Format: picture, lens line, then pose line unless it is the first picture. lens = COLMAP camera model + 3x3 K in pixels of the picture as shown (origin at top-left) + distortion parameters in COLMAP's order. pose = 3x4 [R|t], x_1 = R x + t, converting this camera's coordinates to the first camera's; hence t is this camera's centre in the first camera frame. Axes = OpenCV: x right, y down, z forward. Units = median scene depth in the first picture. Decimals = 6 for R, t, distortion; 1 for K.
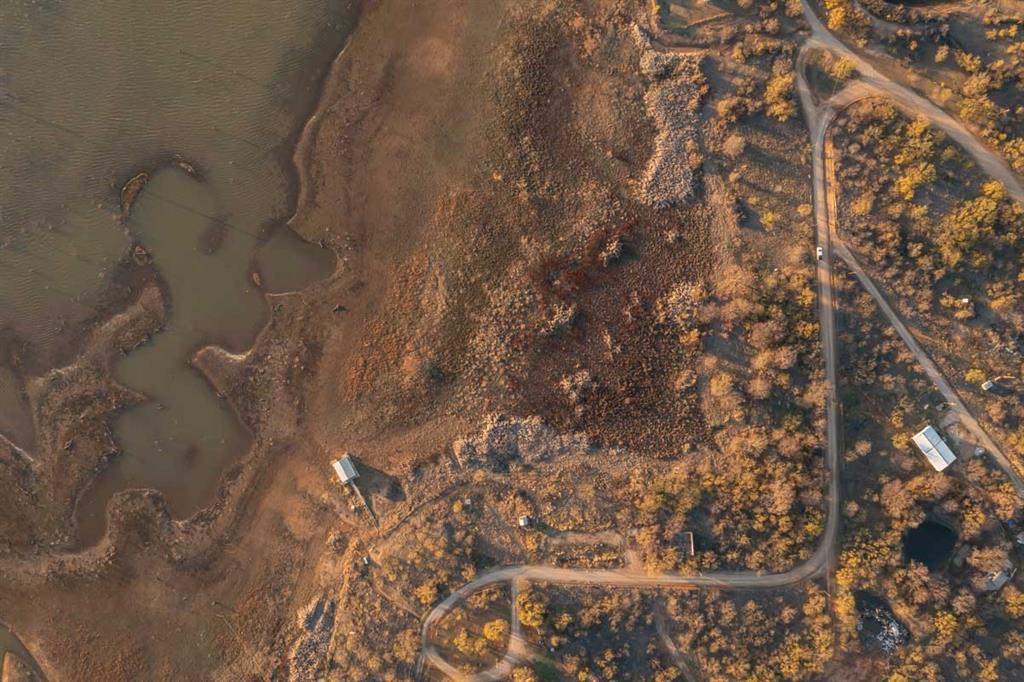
lens RADIAL K [[783.7, 0, 513.9], [0, 783.7, 339.9], [0, 0, 1]] dist [-0.007061, 0.000791]
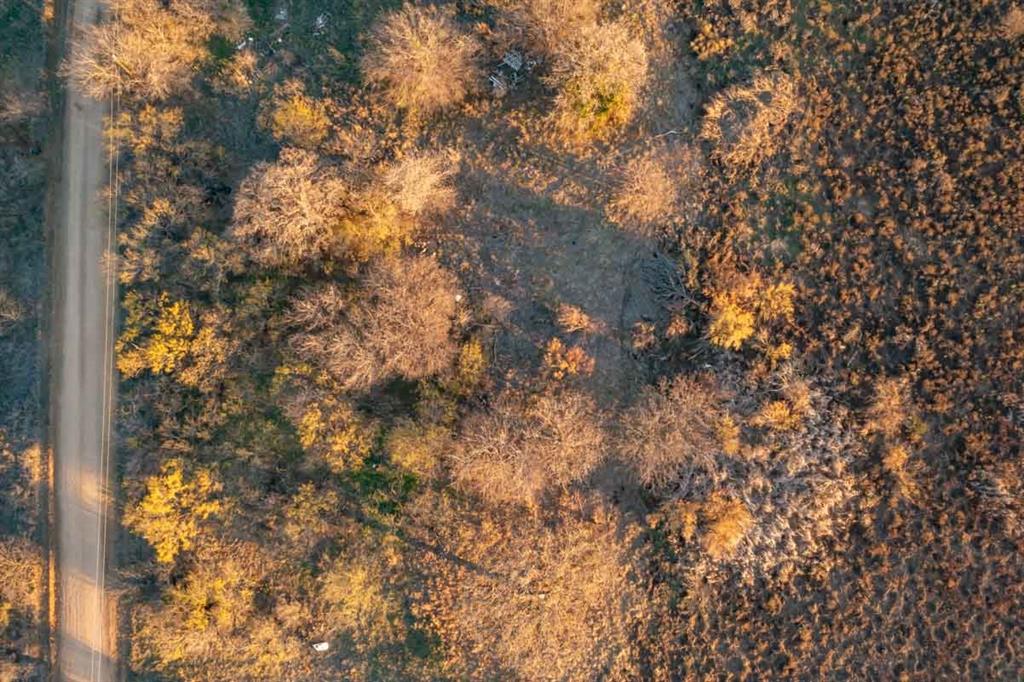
lens RADIAL K [[783.7, 0, 515.0], [0, 783.7, 340.7], [0, 0, 1]] dist [-0.007061, 0.000791]
pose [[-0.999538, 0.003134, 0.030233, 0.279146], [-0.000009, -0.994701, 0.102810, -0.032478], [0.030395, 0.102763, 0.994241, 0.794364]]
